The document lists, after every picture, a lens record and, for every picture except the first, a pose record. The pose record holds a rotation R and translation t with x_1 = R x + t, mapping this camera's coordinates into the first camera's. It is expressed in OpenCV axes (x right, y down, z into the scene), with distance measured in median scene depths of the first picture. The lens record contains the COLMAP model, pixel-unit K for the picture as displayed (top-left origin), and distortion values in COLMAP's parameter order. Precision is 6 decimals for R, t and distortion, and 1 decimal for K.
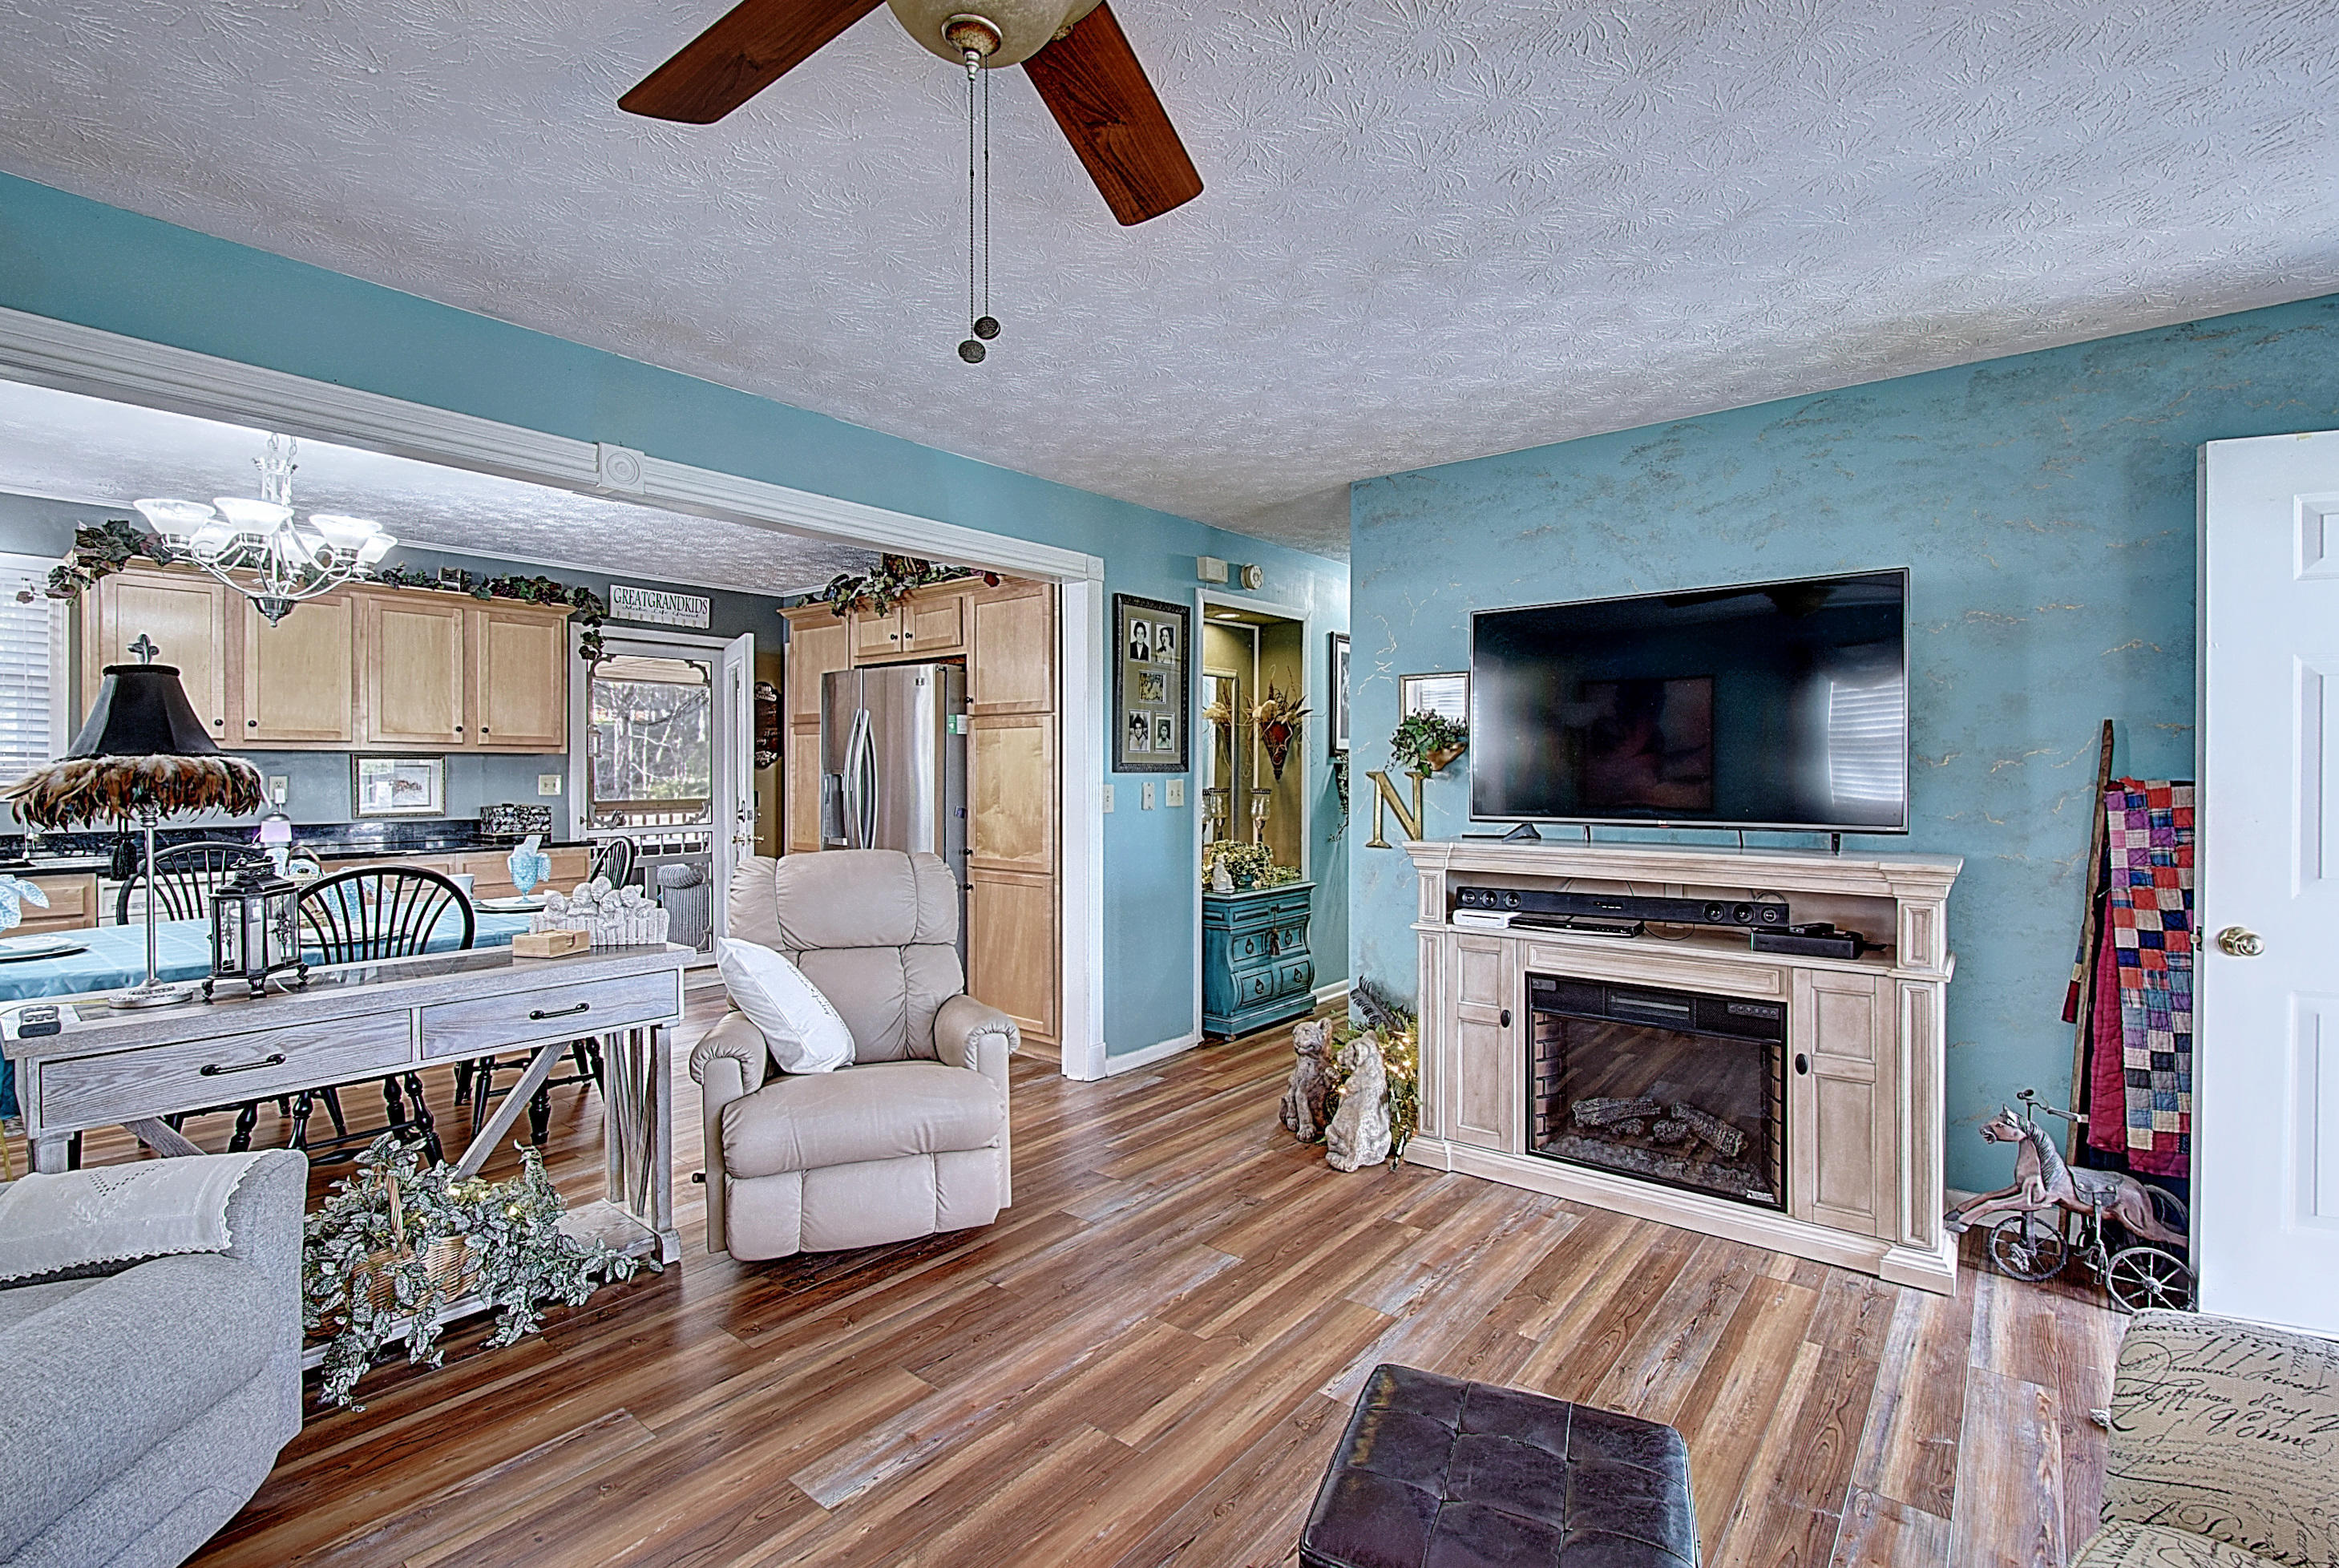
lens RADIAL K [[1040.0, 0, 1175.3], [0, 1040.0, 781.2], [0, 0, 1]] dist [0.009567, -0.013578]
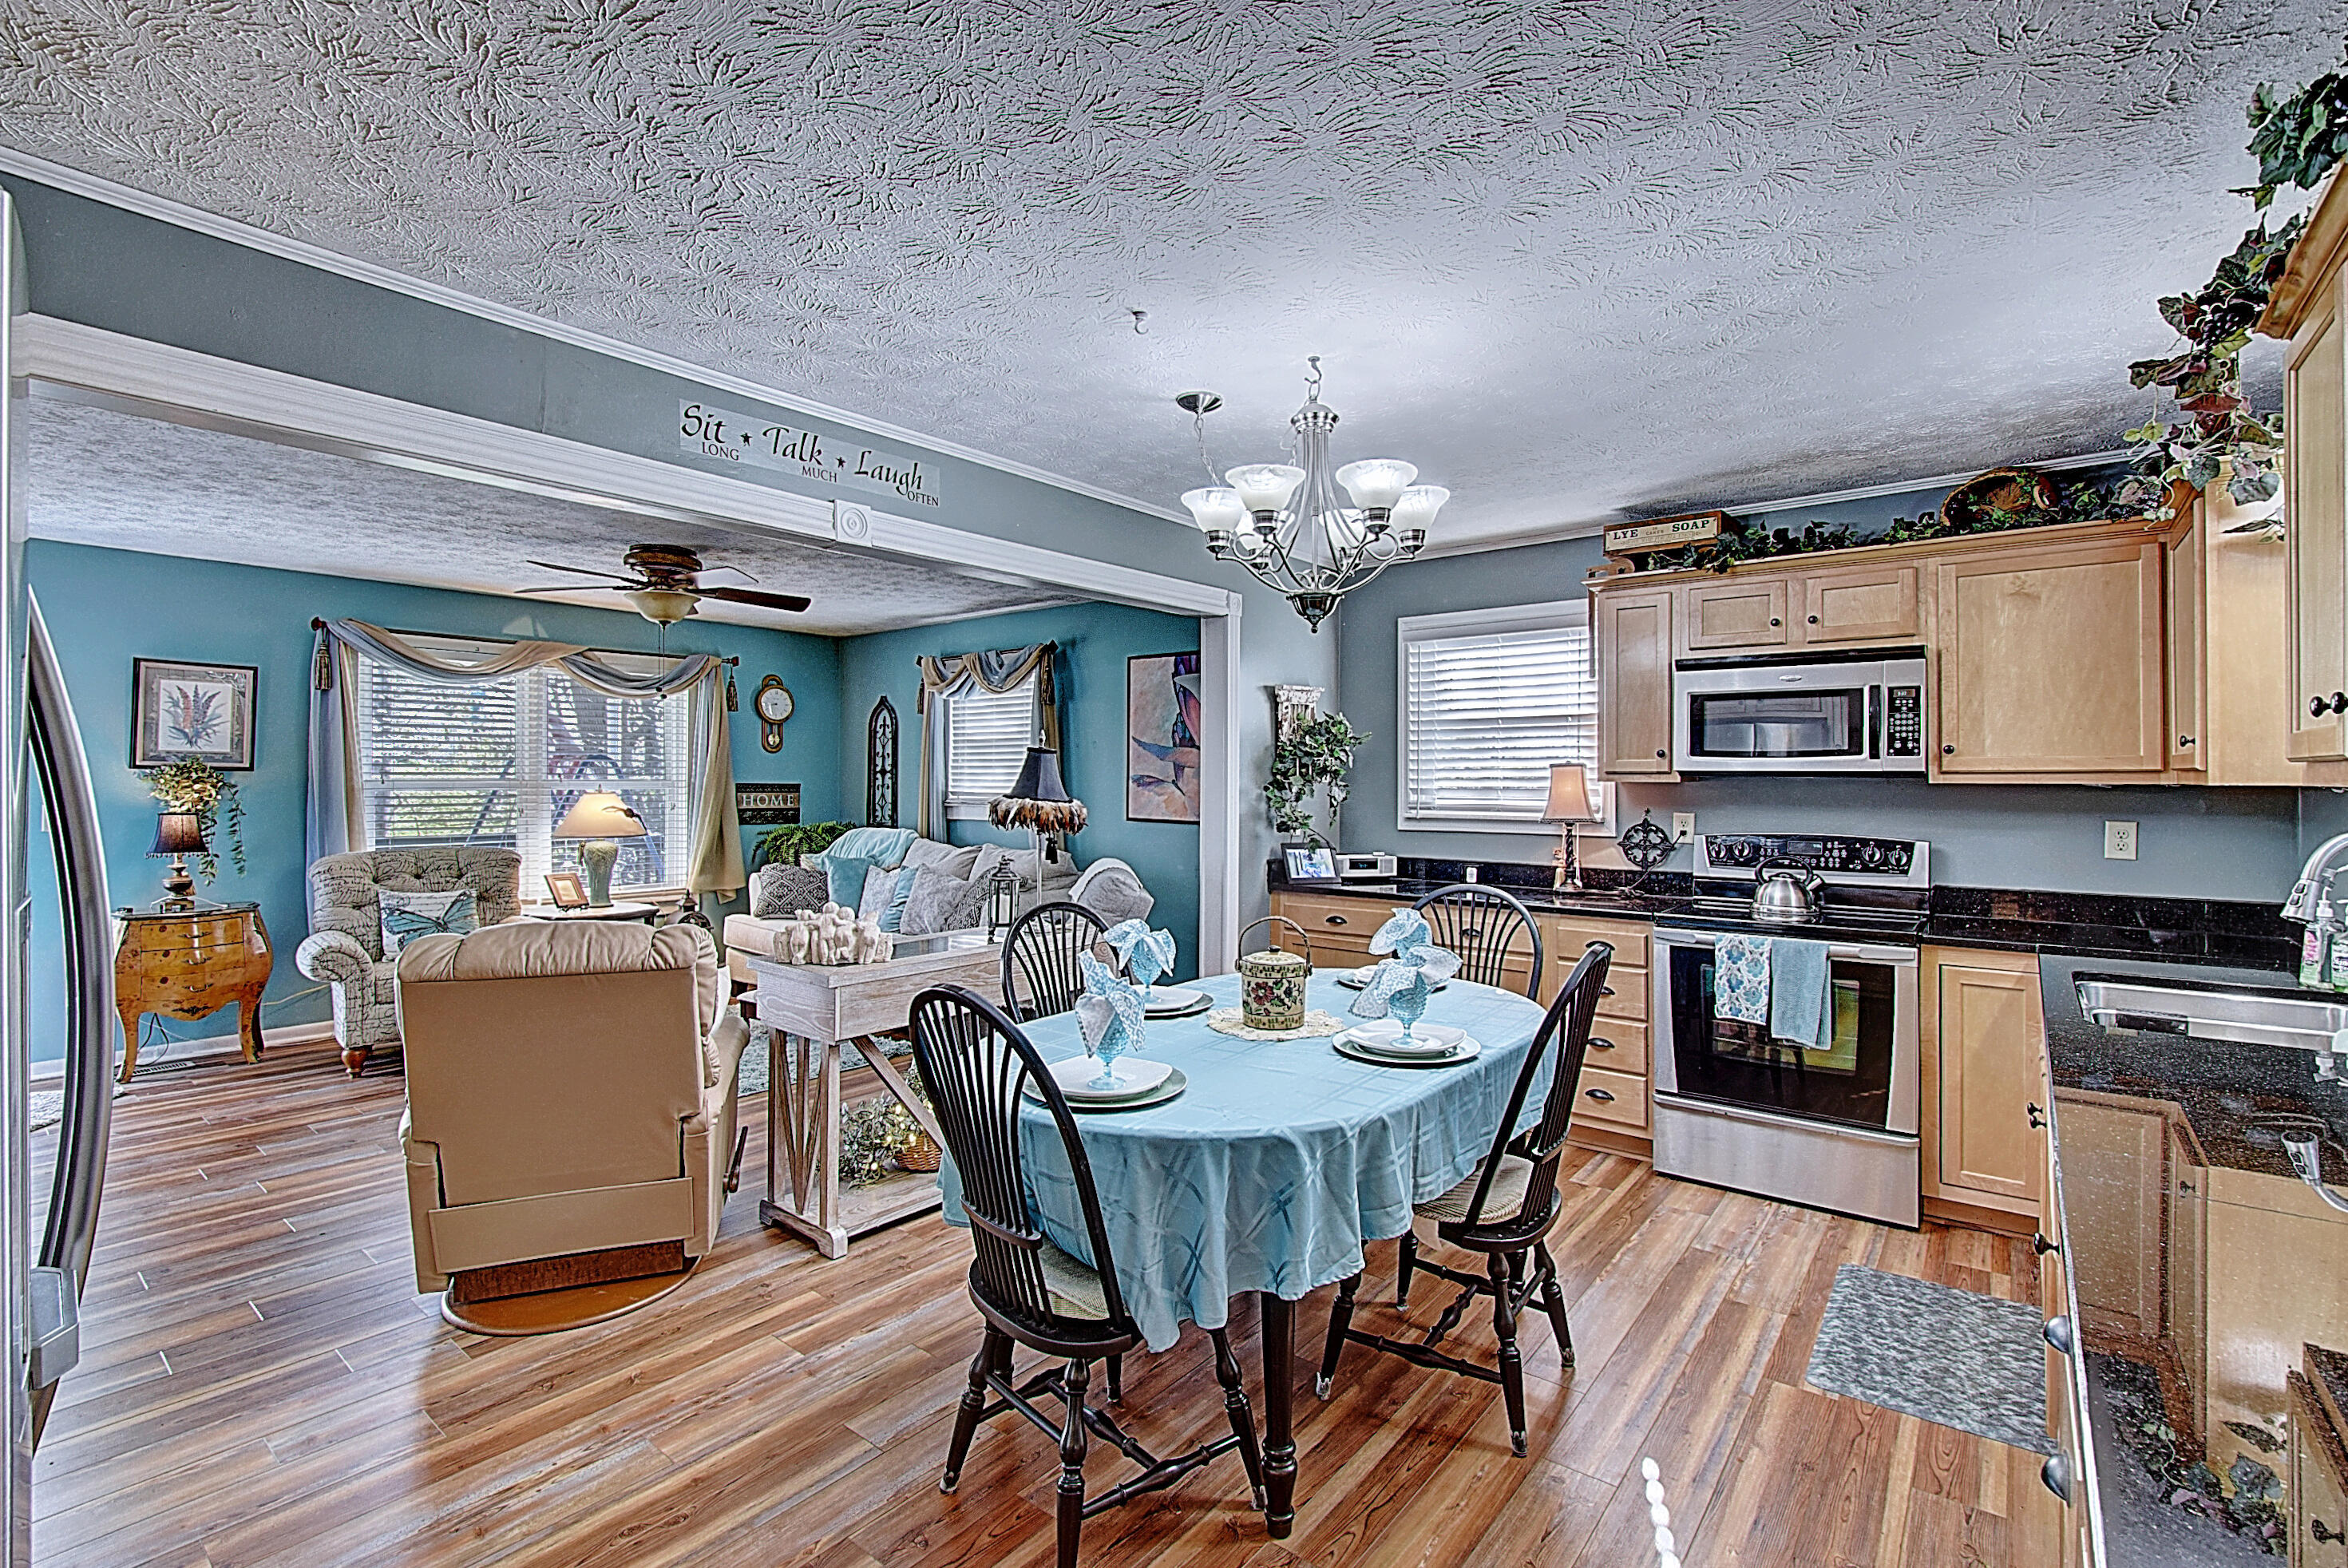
lens RADIAL K [[1044.0, 0, 1179.8], [0, 1044.0, 781.2], [0, 0, 1]] dist [0.009567, -0.013578]
pose [[-0.999952, -0.005538, -0.008108, -0.515049], [-0.005635, 0.999913, 0.011925, -0.032019], [0.008041, 0.011970, -0.999896, 1.197415]]
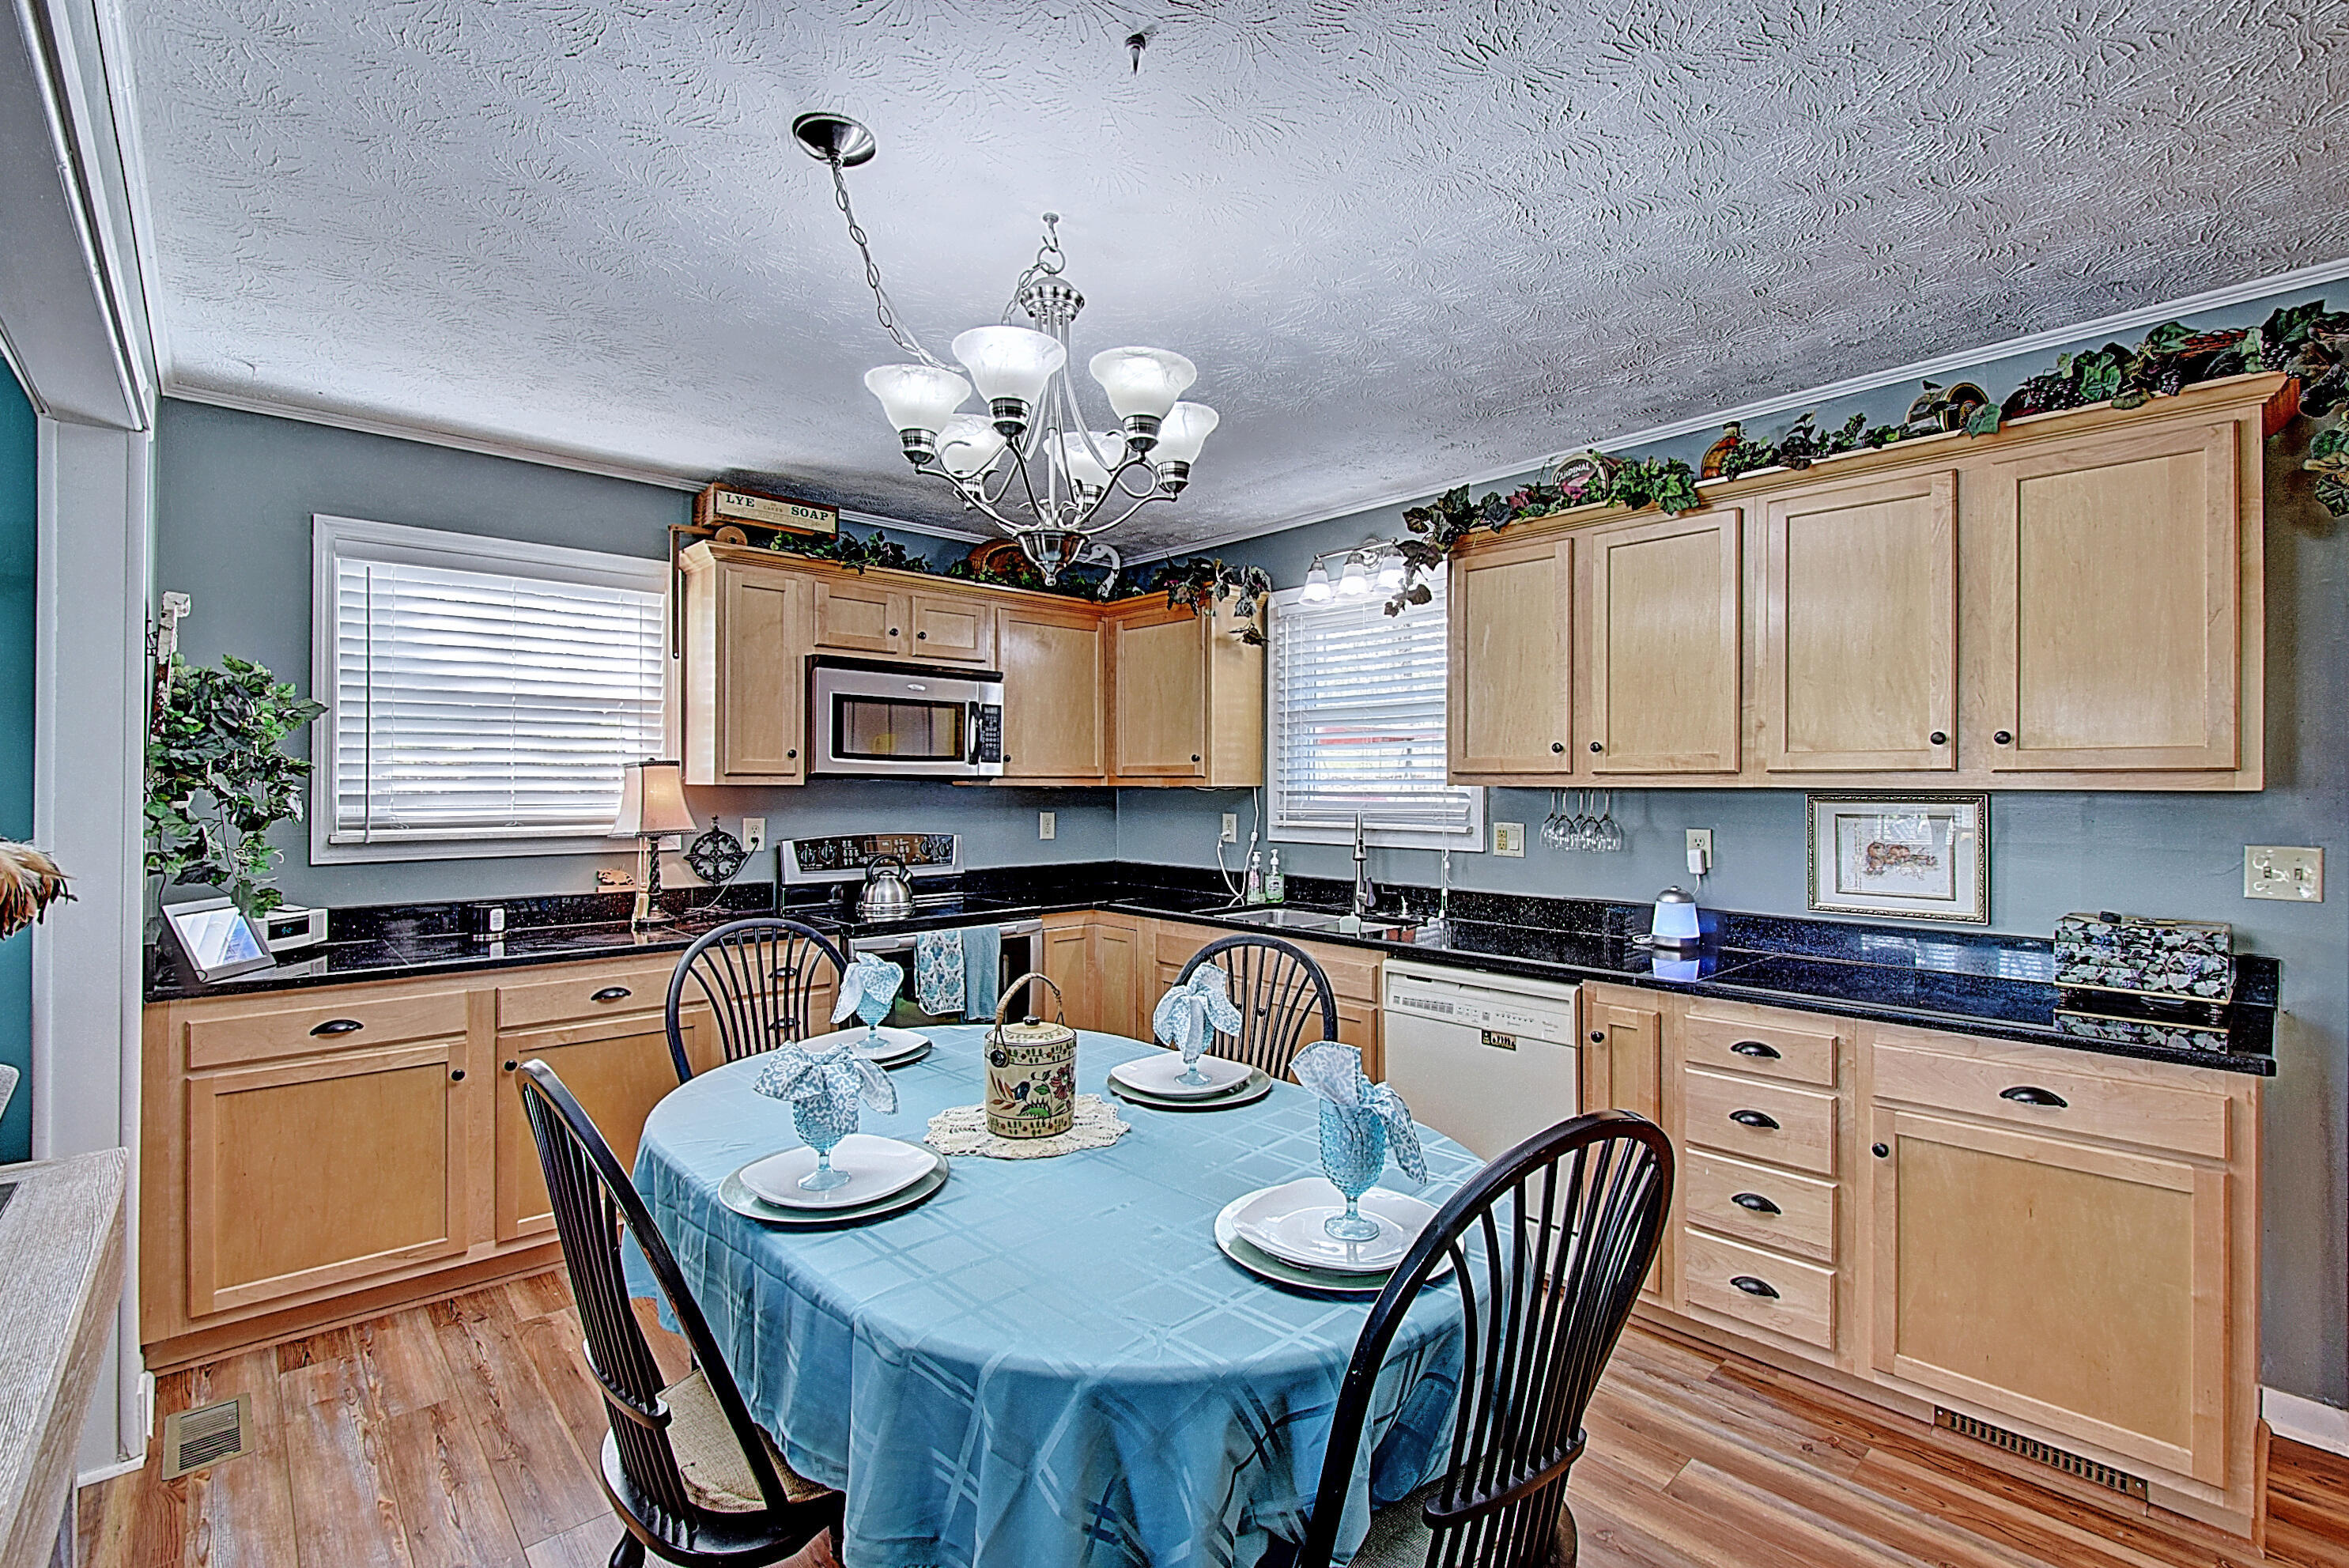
lens RADIAL K [[1044.4, 0, 1180.3], [0, 1044.4, 781.2], [0, 0, 1]] dist [0.009567, -0.013578]
pose [[-0.141904, -0.006058, -0.989862, -0.203501], [-0.012579, 0.999912, -0.004316, -0.026595], [0.989801, 0.011839, -0.141967, 0.776605]]
